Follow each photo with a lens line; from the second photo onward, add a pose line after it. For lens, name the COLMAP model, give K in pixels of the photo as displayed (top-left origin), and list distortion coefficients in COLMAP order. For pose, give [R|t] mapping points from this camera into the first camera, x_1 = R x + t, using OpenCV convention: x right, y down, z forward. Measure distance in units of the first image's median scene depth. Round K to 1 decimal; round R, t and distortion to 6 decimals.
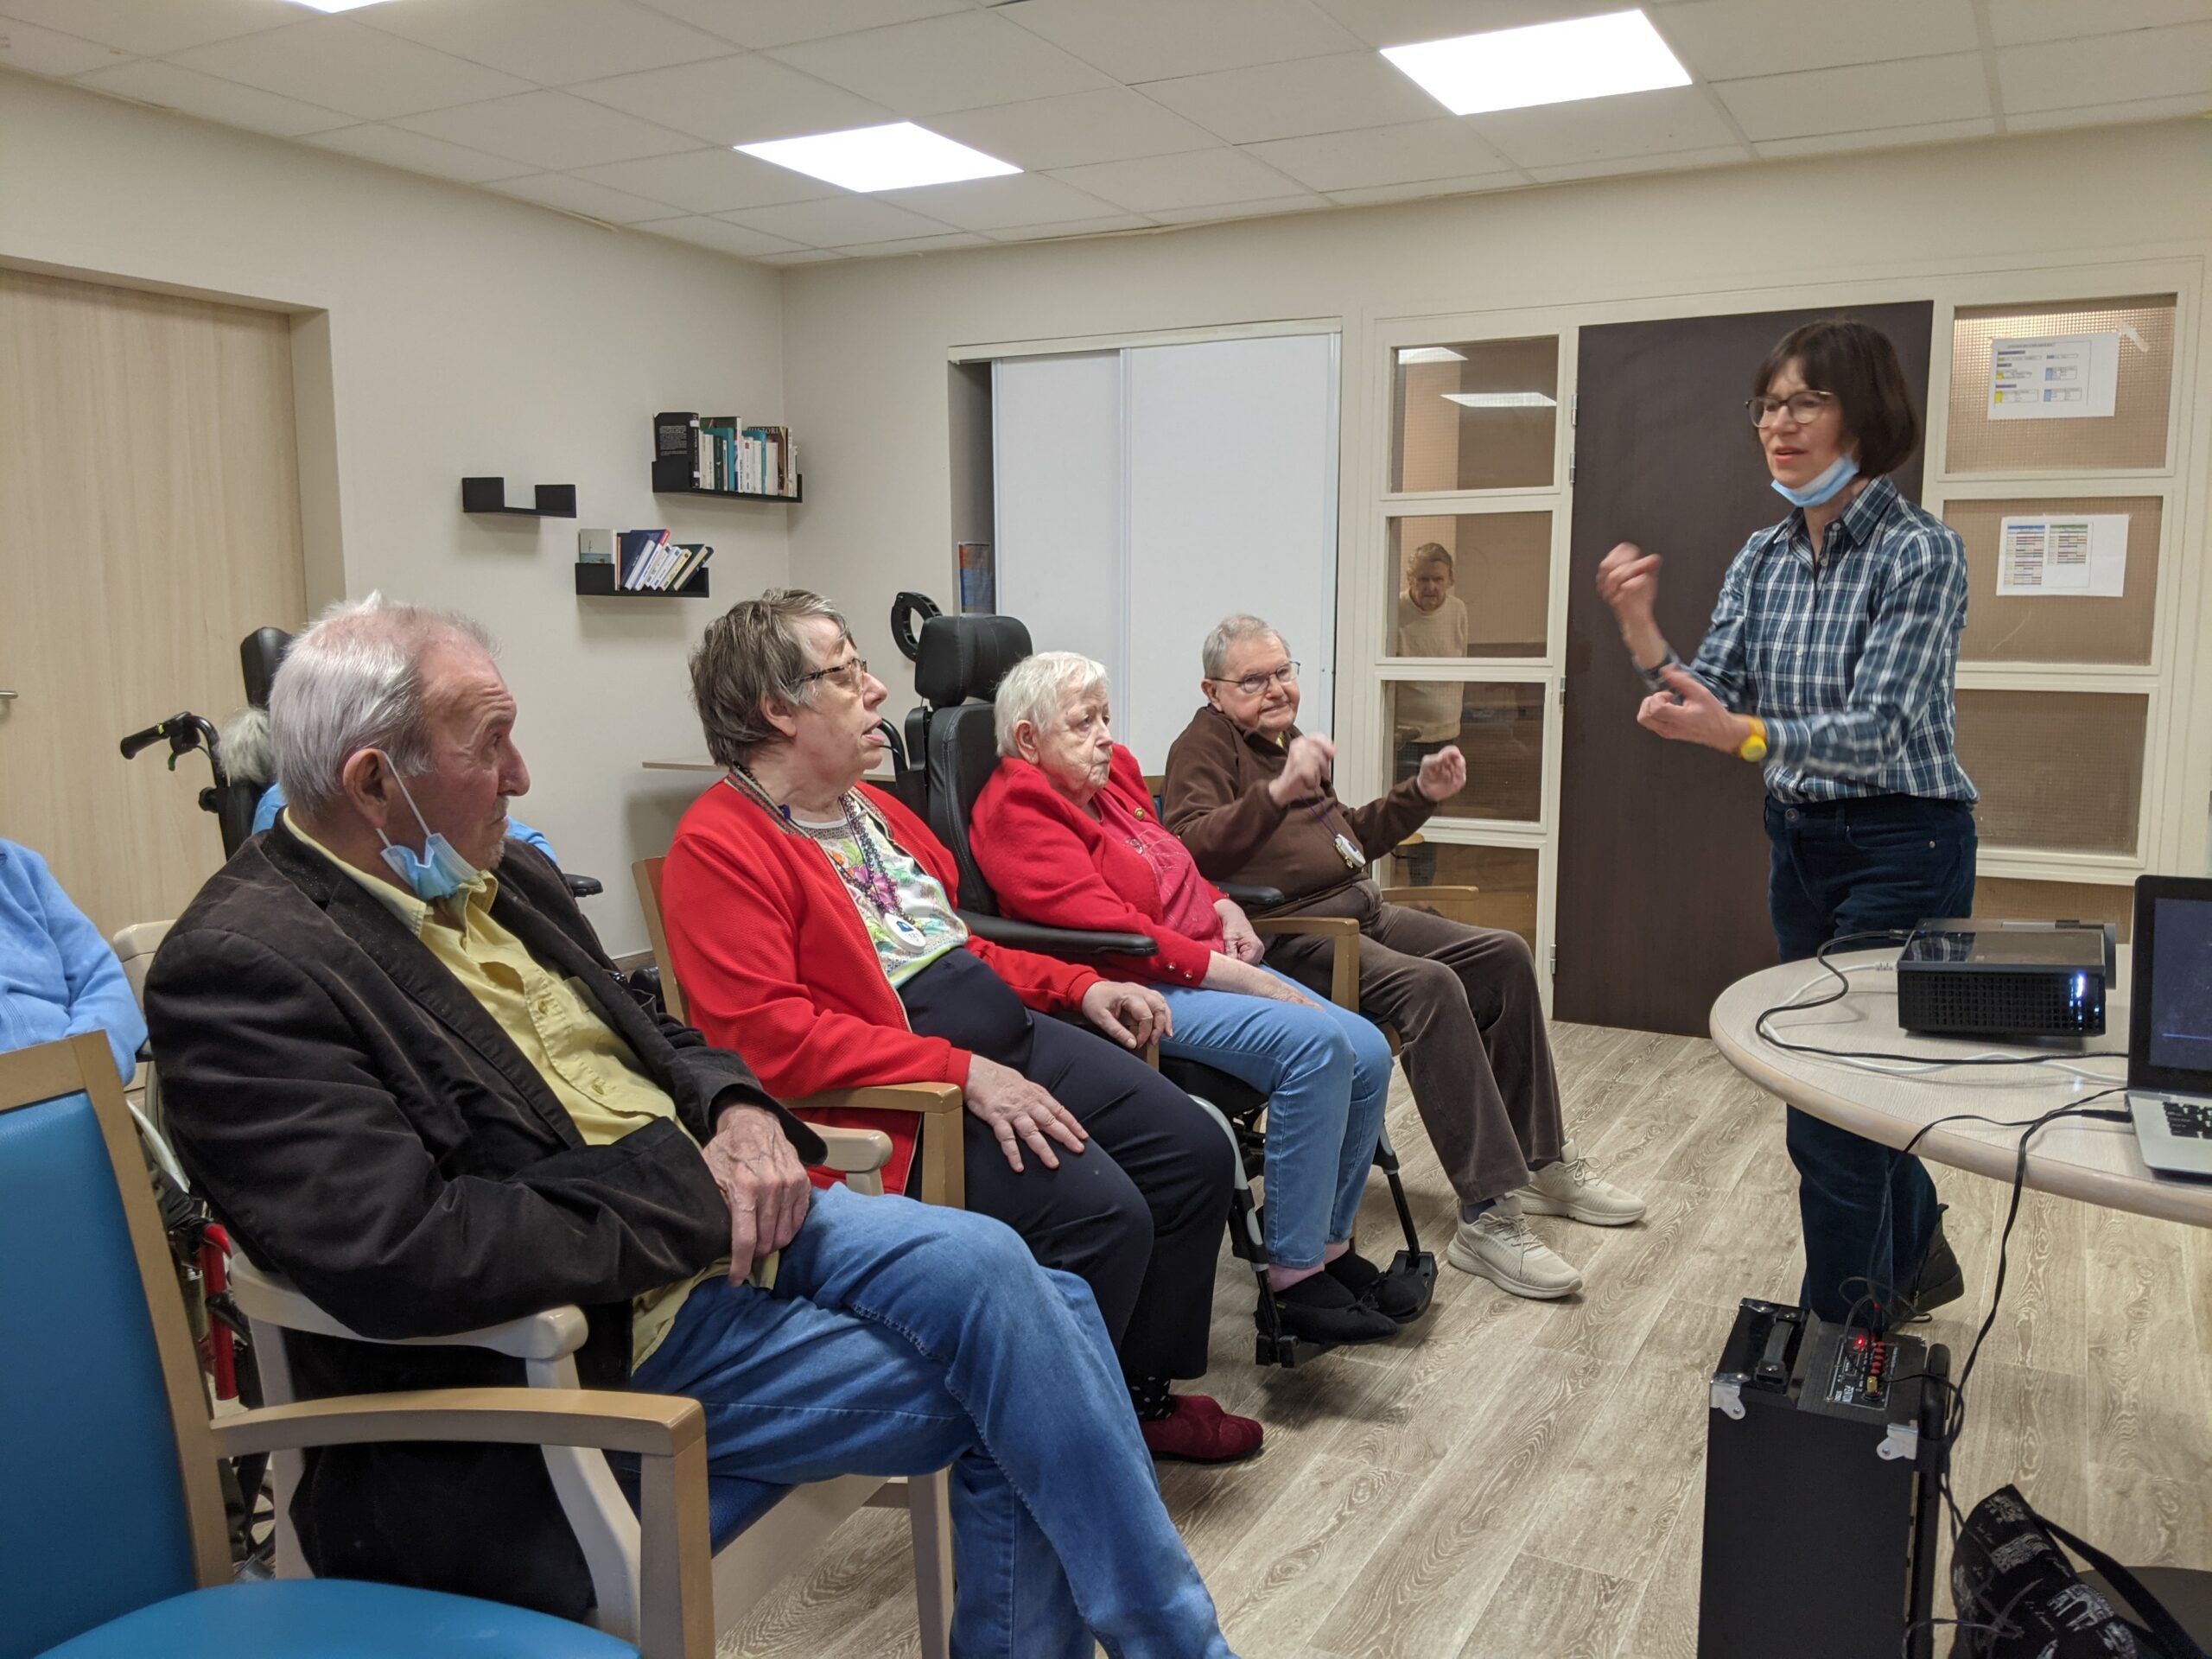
lens RADIAL K [[1750.3, 0, 1126.7], [0, 1750.3, 843.2], [0, 0, 1]] dist [0.069764, -0.129136]
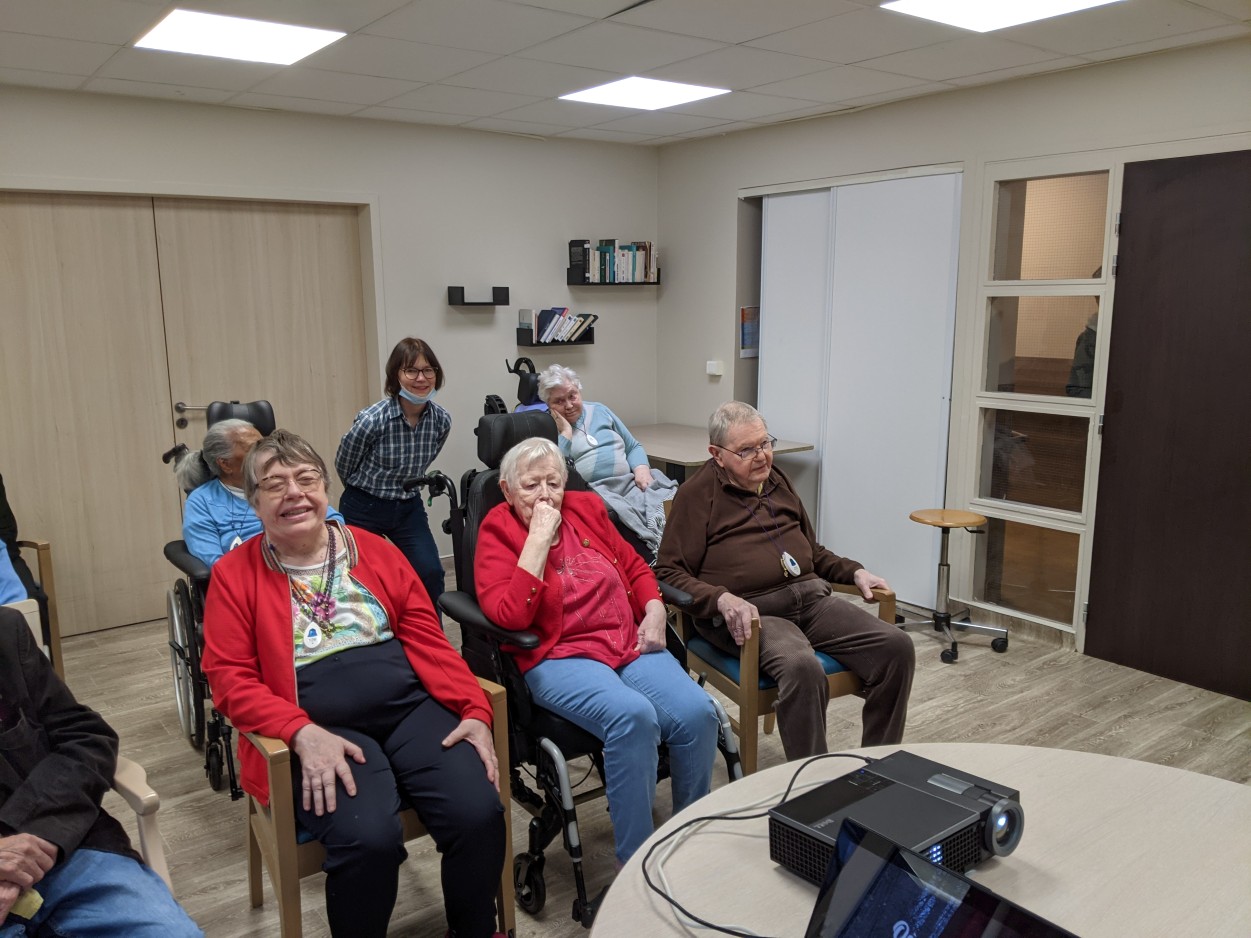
lens RADIAL K [[989.9, 0, 607.6], [0, 989.9, 476.7], [0, 0, 1]] dist [0.069764, -0.129136]
pose [[0.902543, 0.066743, -0.425397, 0.238732], [-0.043502, 0.996993, 0.064126, -0.081265], [0.428397, -0.039371, 0.902732, 0.114028]]
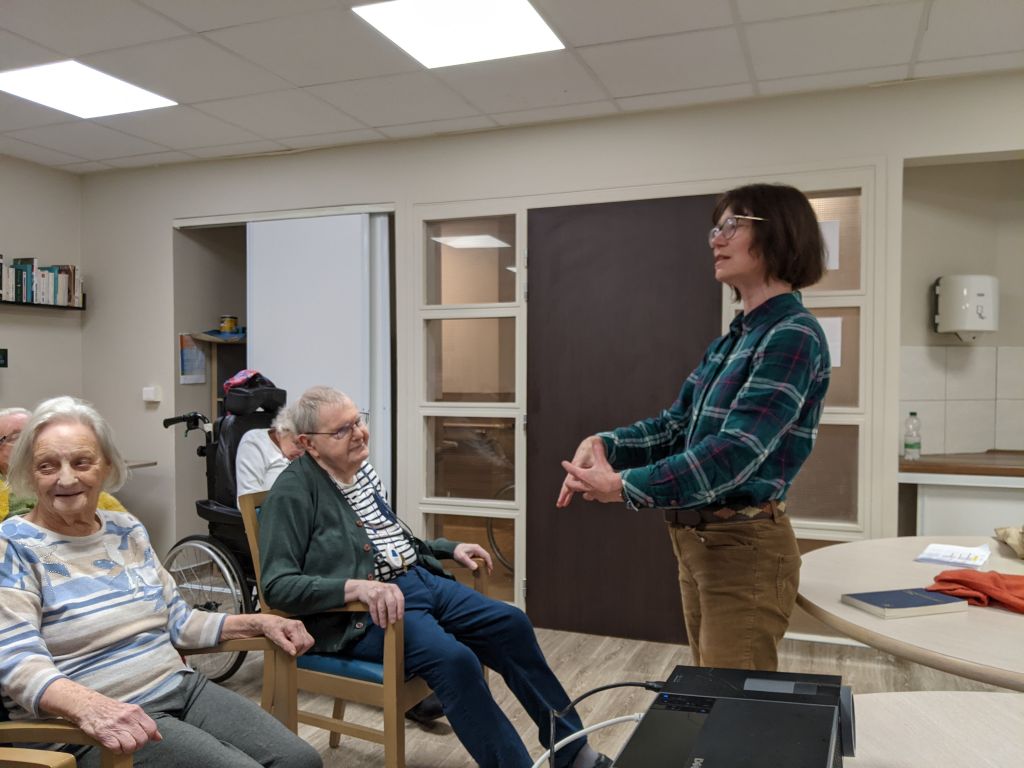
lens RADIAL K [[810.3, 0, 510.9], [0, 810.3, 392.8], [0, 0, 1]] dist [0.069764, -0.129136]
pose [[0.992444, -0.003957, 0.122634, 0.143098], [0.017458, 0.993865, -0.109212, -0.032067], [-0.121450, 0.110528, 0.986425, 0.248474]]
